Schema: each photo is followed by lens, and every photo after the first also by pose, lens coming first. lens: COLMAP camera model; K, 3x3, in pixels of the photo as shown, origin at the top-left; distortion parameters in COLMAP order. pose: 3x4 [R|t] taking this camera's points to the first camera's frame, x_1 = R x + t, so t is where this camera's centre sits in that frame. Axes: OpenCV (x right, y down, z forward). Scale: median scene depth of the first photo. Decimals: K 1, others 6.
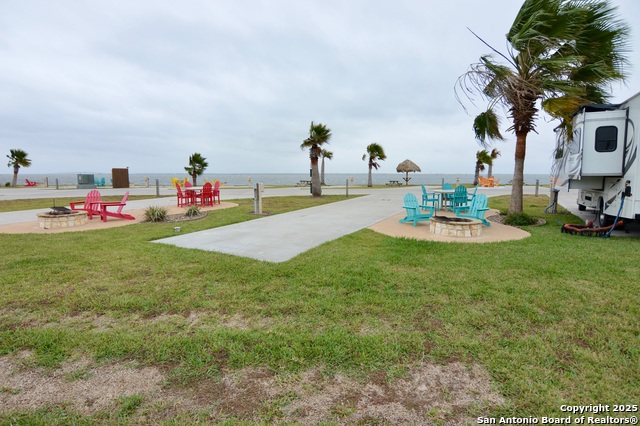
lens RADIAL K [[342.6, 0, 315.8], [0, 342.6, 219.2], [0, 0, 1]] dist [0.001000, -0.021977]
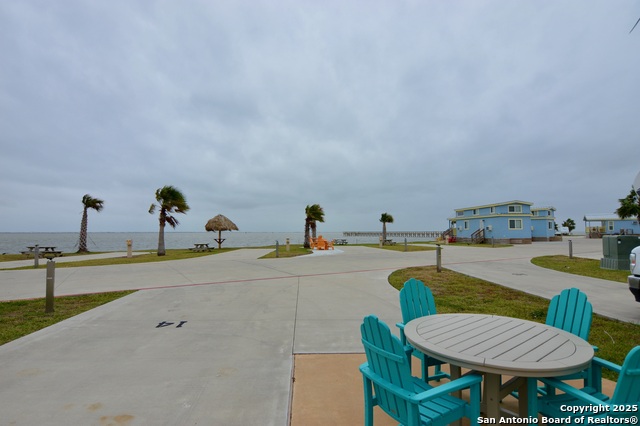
lens RADIAL K [[342.6, 0, 315.8], [0, 342.6, 219.2], [0, 0, 1]] dist [0.001000, -0.021977]
pose [[0.856736, 0.016395, 0.515495, 0.078673], [0.071956, 0.985920, -0.150946, -0.046506], [-0.510711, 0.166414, 0.843493, 0.338162]]
